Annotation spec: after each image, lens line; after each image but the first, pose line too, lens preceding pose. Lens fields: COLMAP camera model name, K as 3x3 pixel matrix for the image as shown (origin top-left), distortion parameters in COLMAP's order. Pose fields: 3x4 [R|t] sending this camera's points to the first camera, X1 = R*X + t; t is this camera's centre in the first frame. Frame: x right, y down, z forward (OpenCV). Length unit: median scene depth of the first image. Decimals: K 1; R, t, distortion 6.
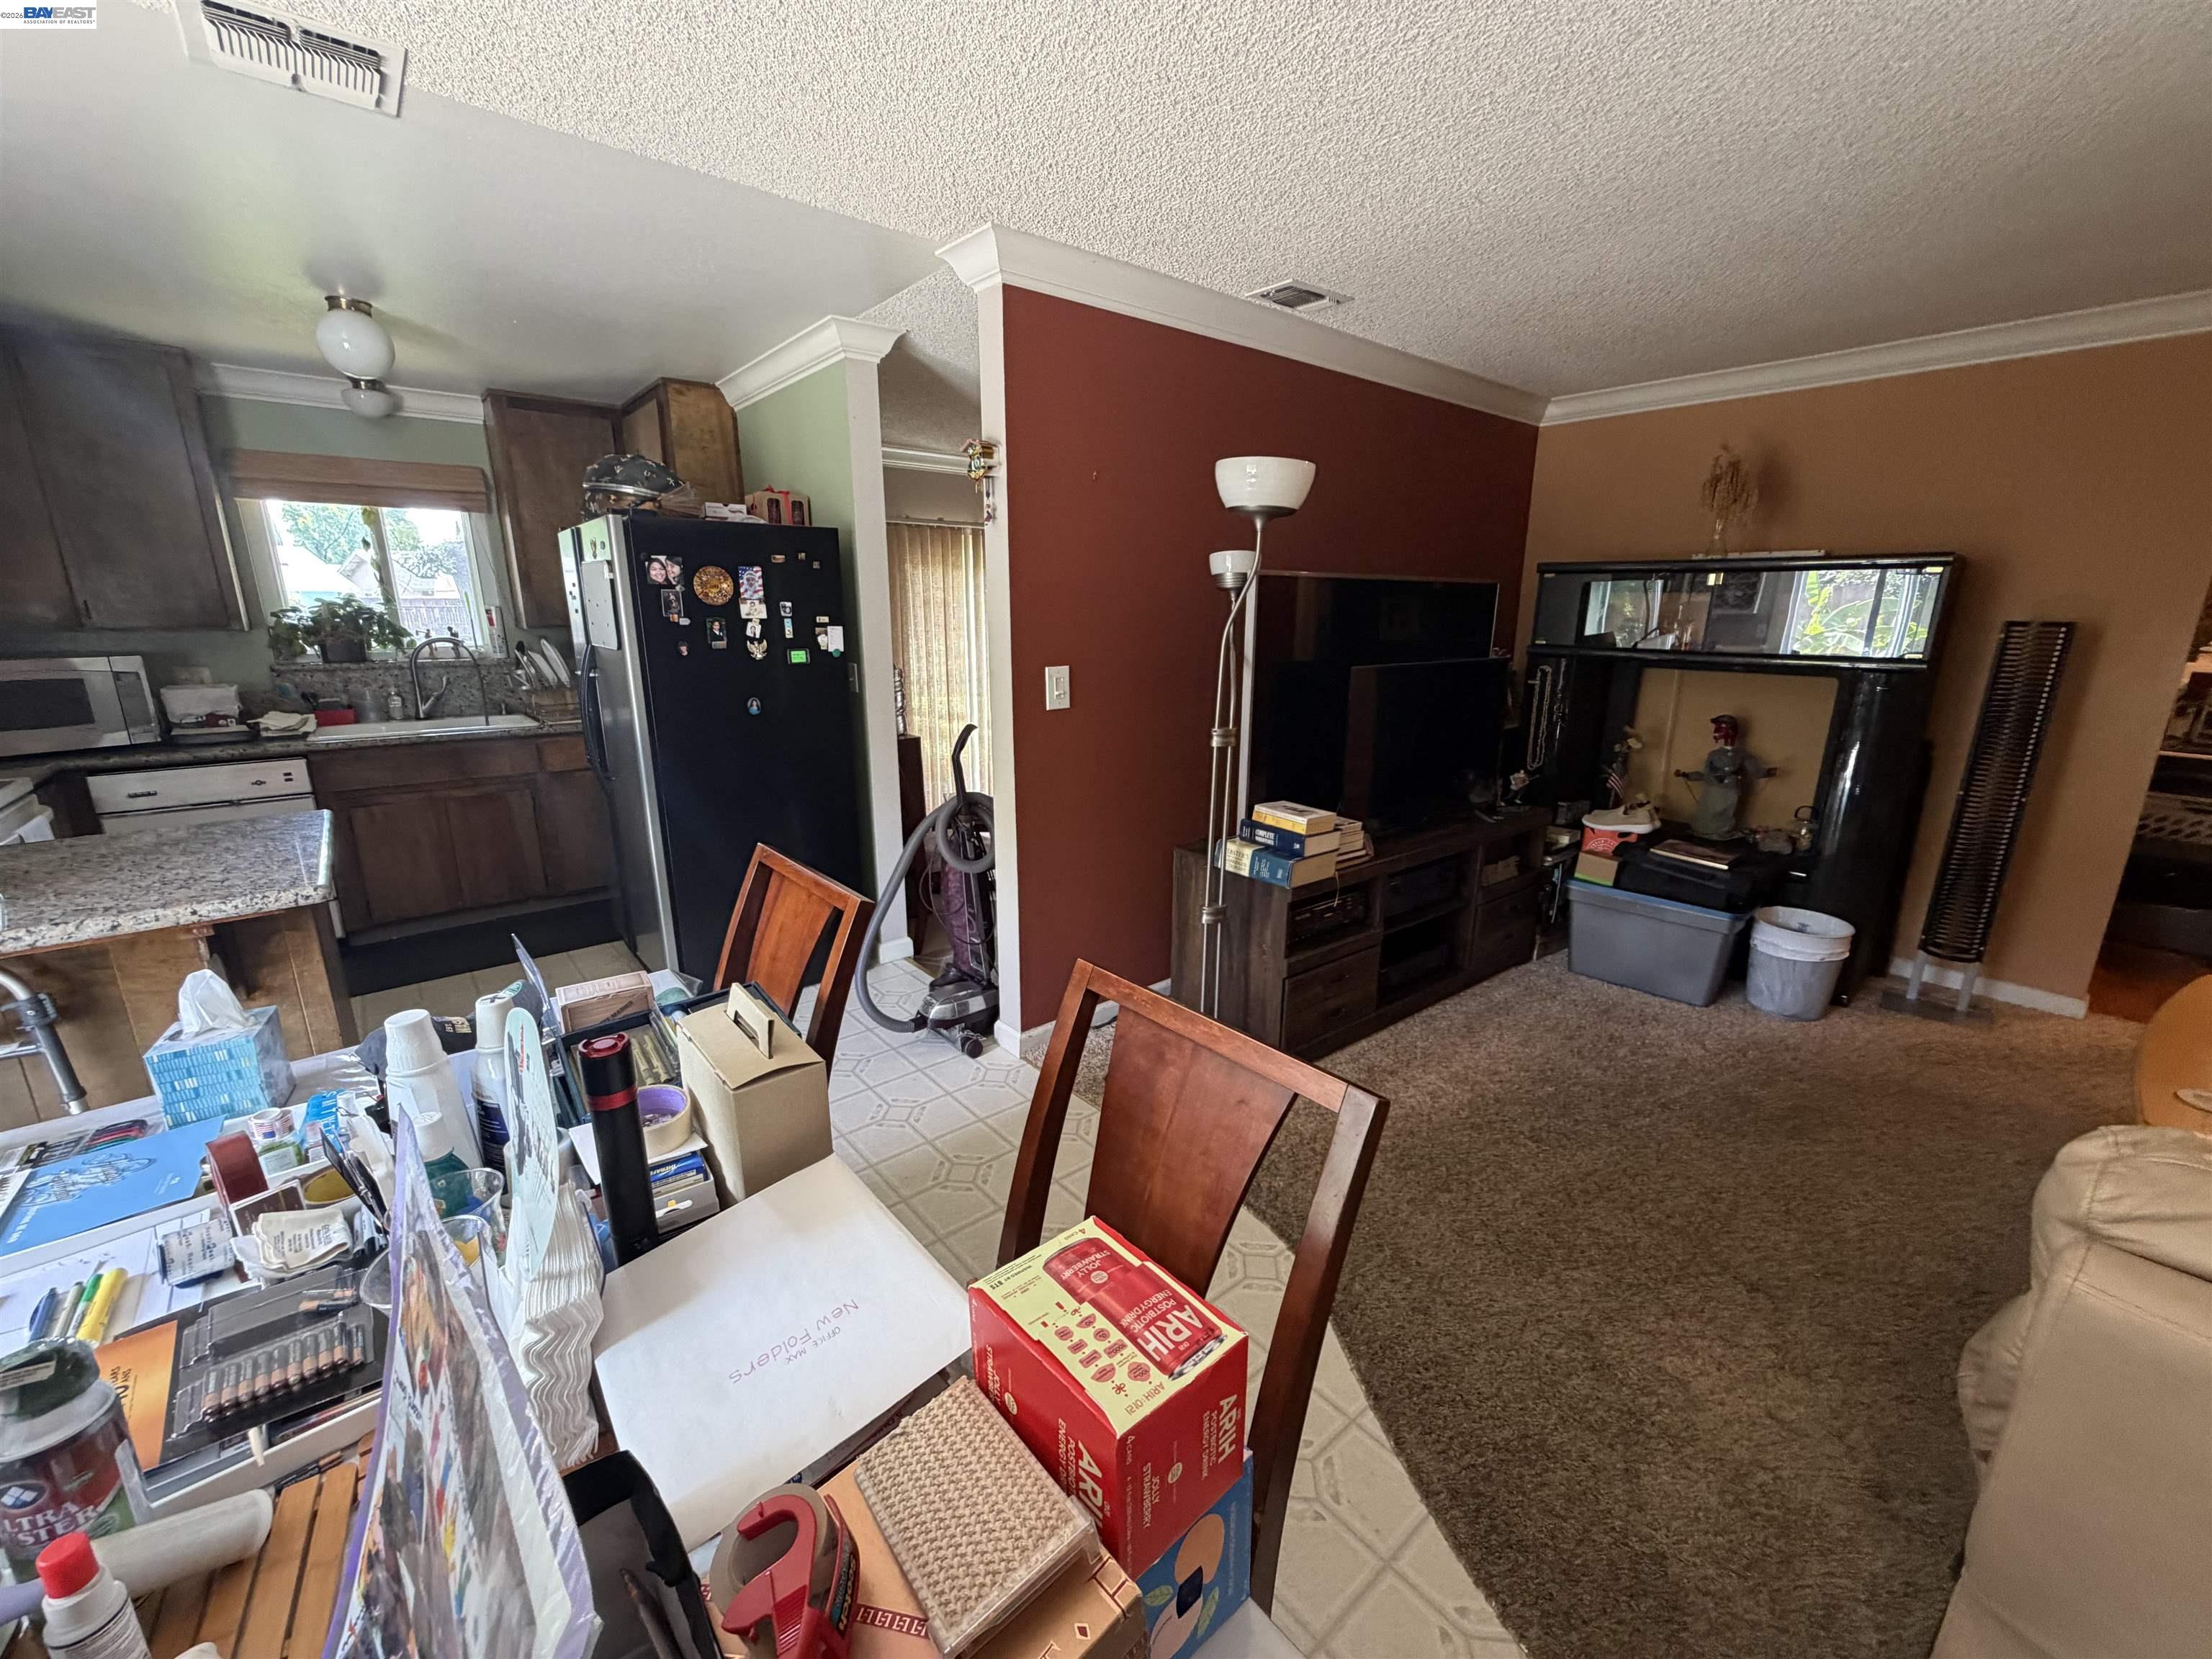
lens RADIAL K [[883.3, 0, 1106.0], [0, 883.3, 829.5], [0, 0, 1]] dist [0.000029, -0.000116]
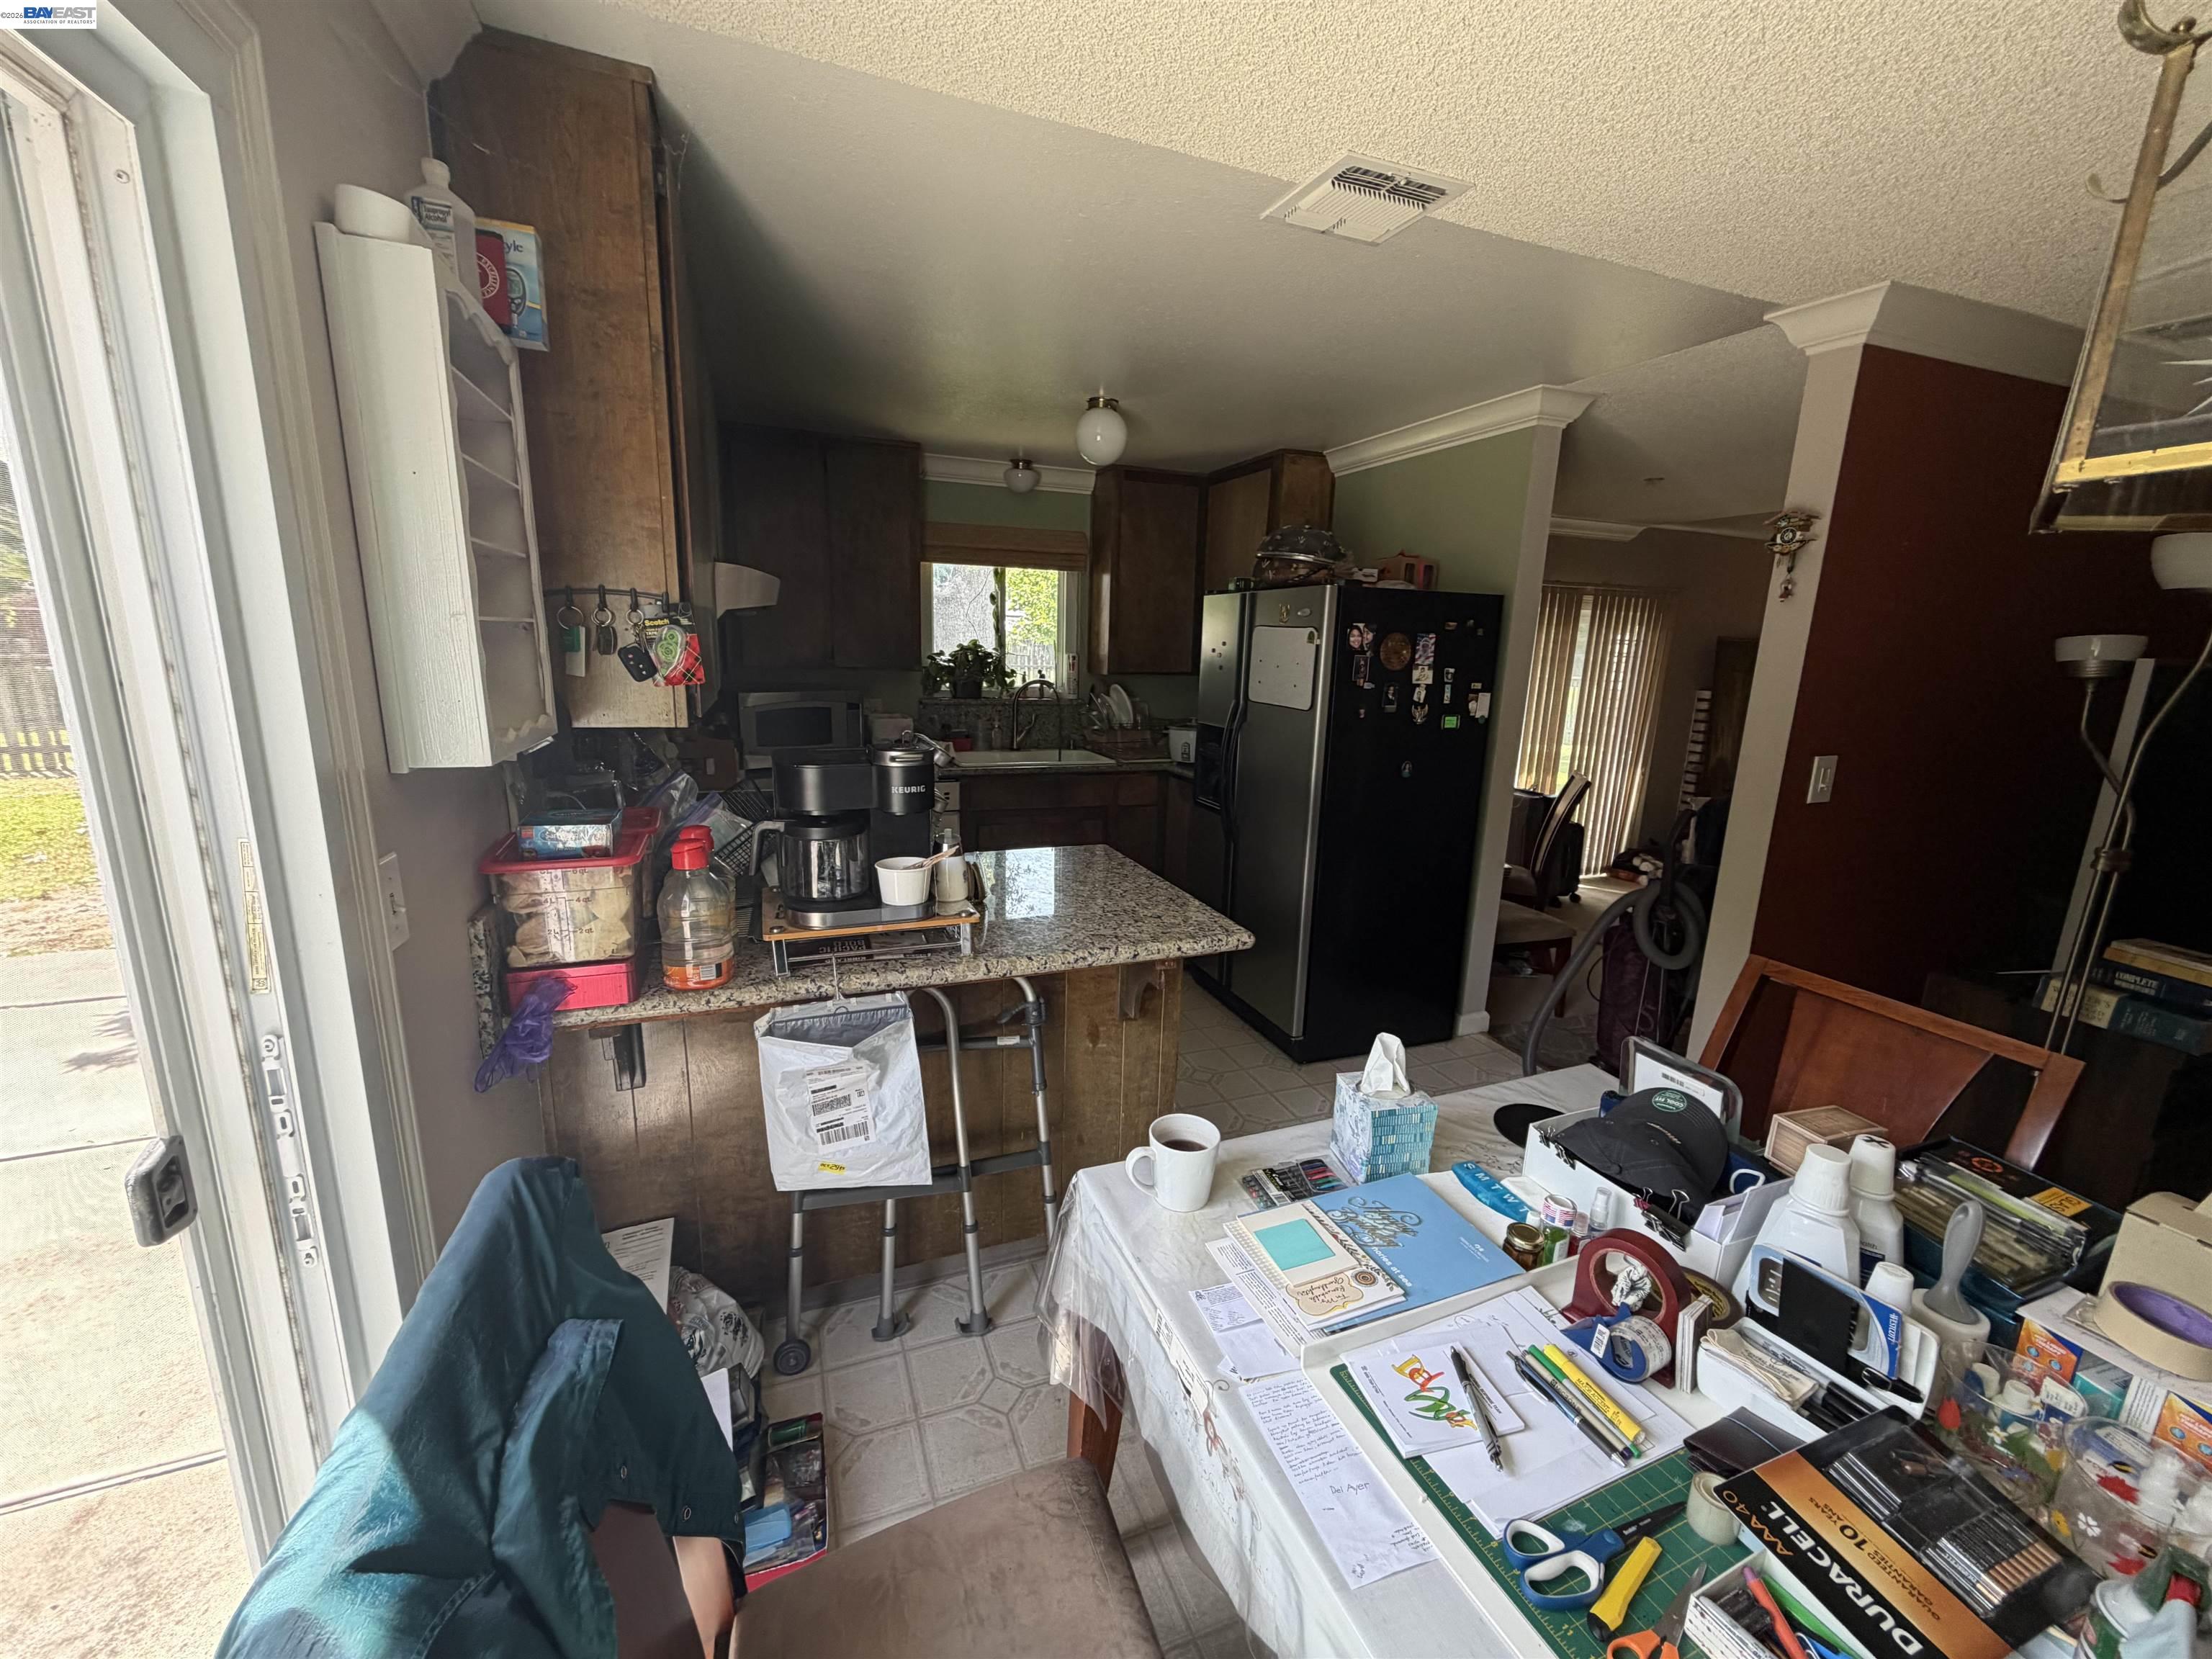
lens RADIAL K [[882.8, 0, 1108.9], [0, 882.8, 832.8], [0, 0, 1]] dist [0.001058, -0.000133]
pose [[0.947085, 0.094215, -0.306845, -0.400439], [-0.105230, 0.994256, -0.019515, -0.011595], [0.303244, 0.050772, 0.951560, -0.060600]]
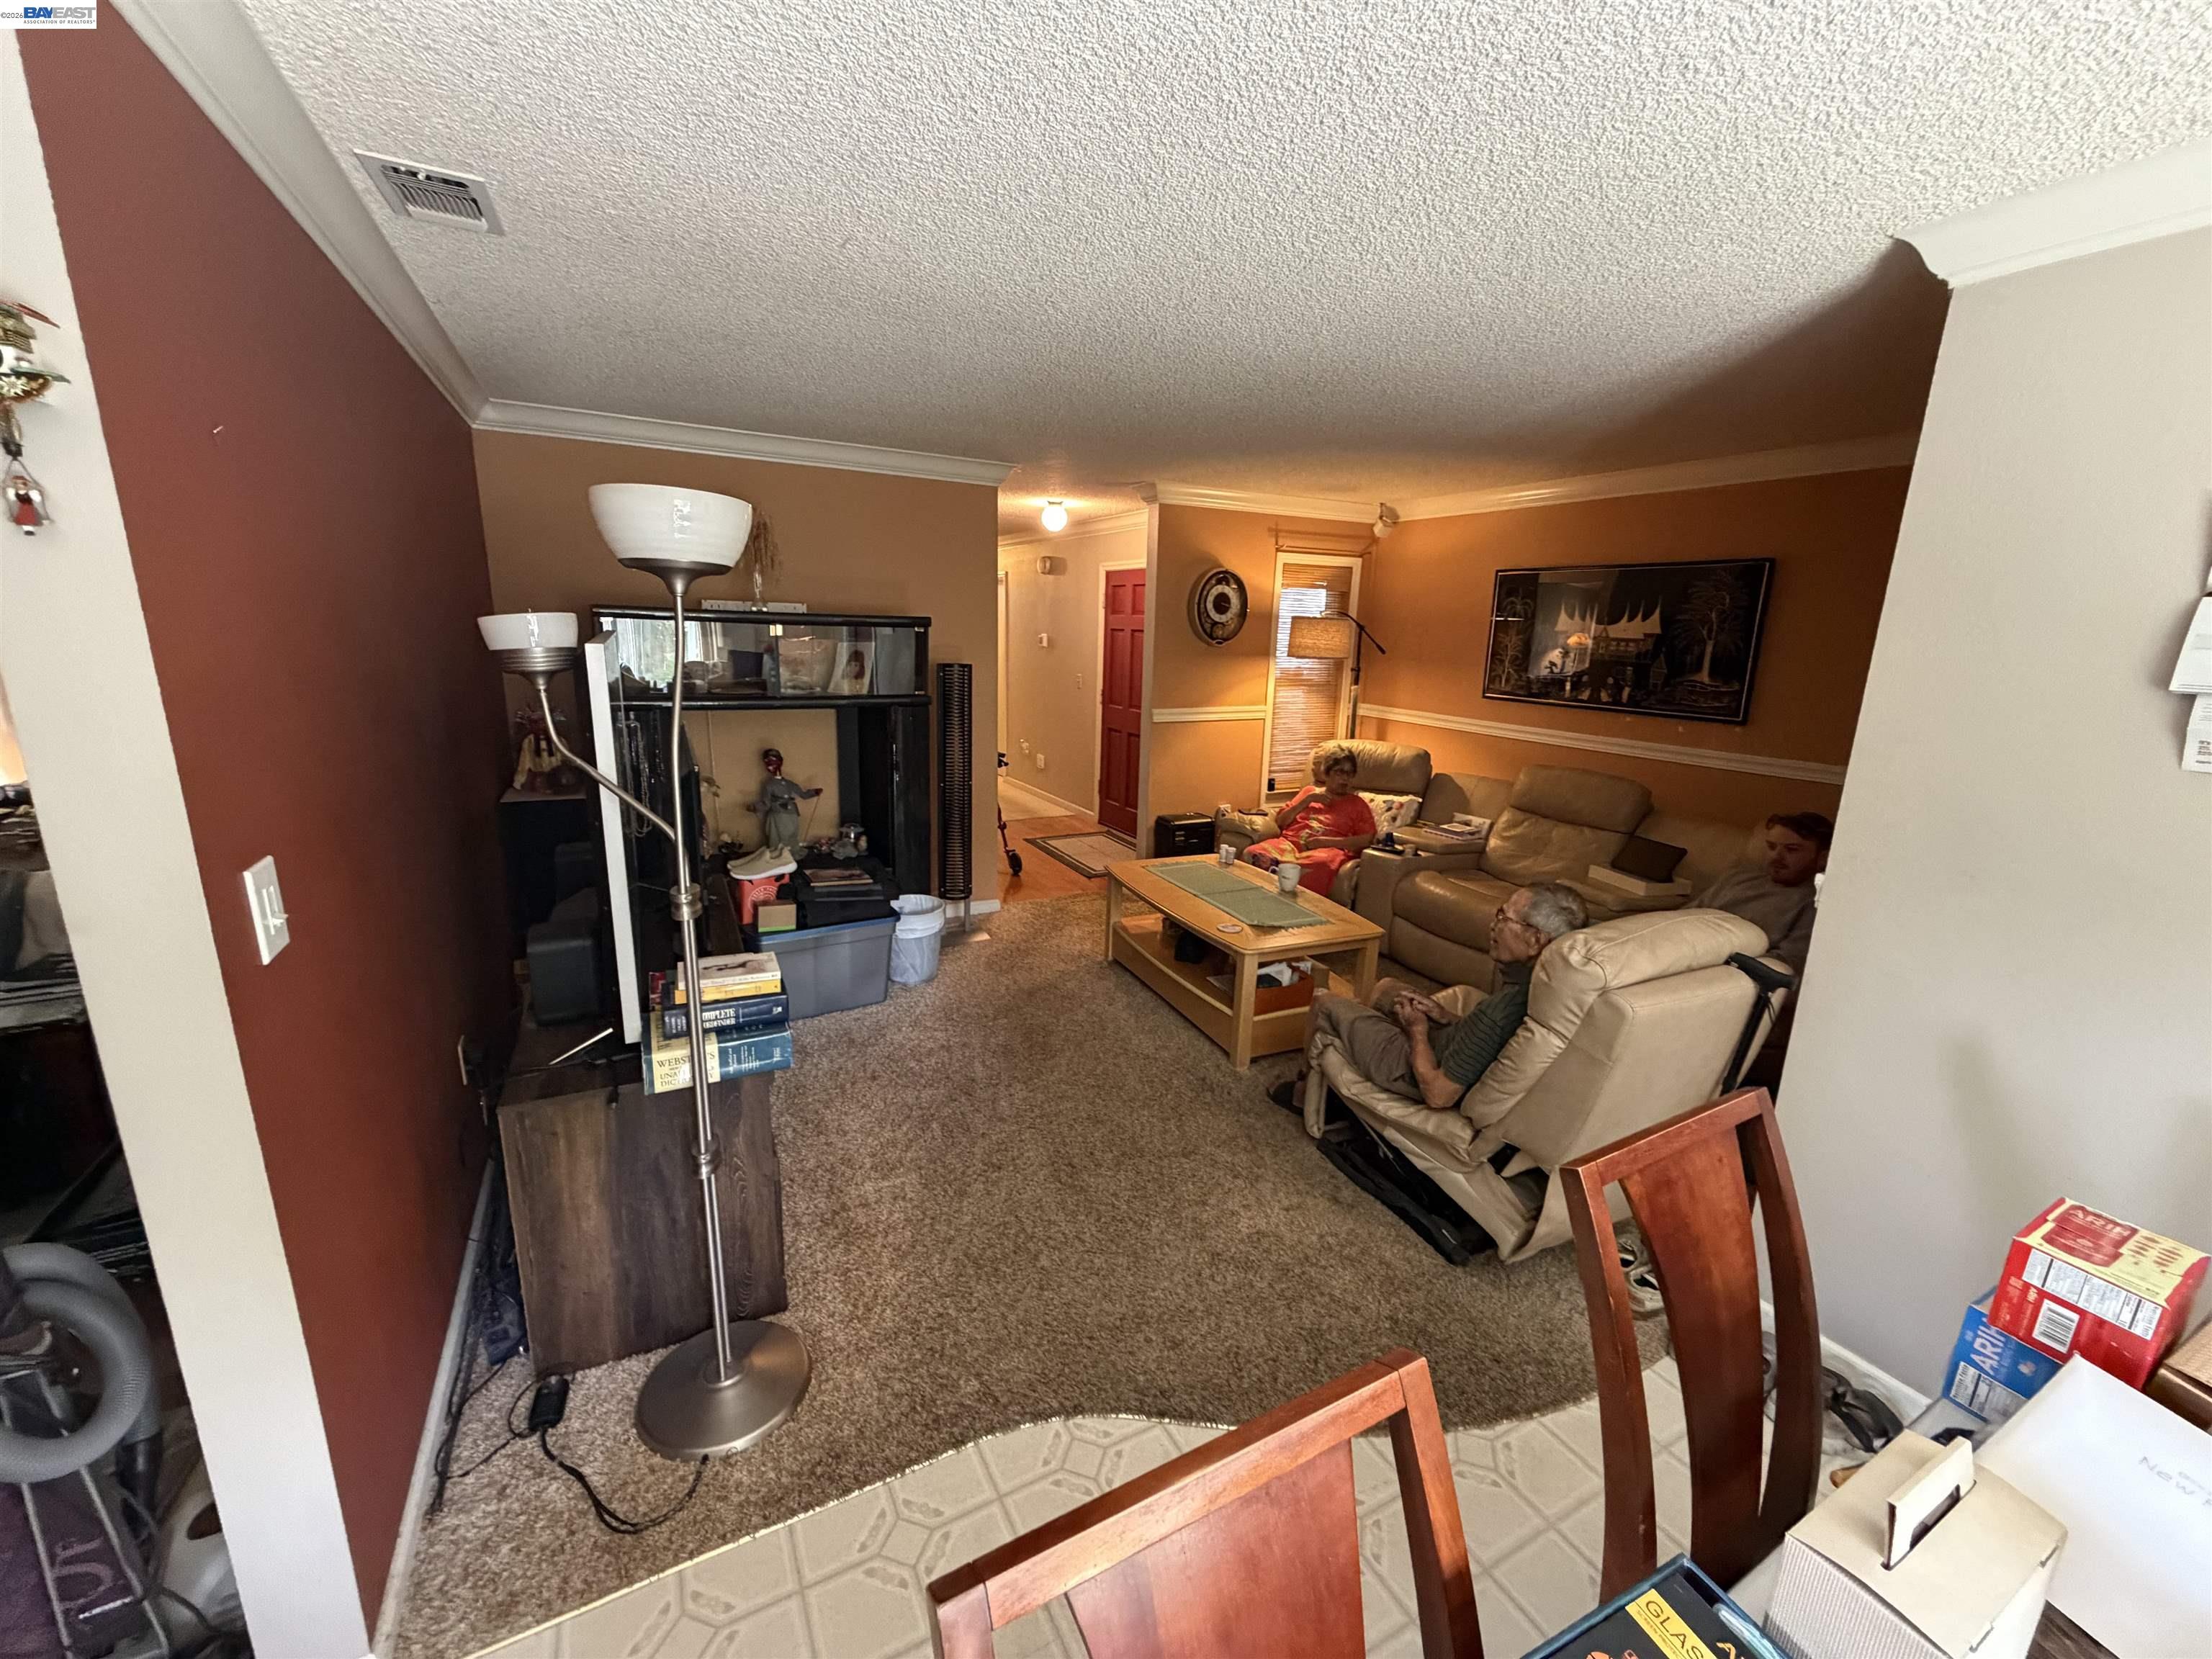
lens RADIAL K [[882.8, 0, 1108.9], [0, 882.8, 832.8], [0, 0, 1]] dist [0.001058, -0.000133]
pose [[0.215822, -0.222697, 0.950698, -0.326876], [0.216455, 0.960331, 0.175815, -0.158360], [-0.952139, 0.167839, 0.255464, 0.410694]]
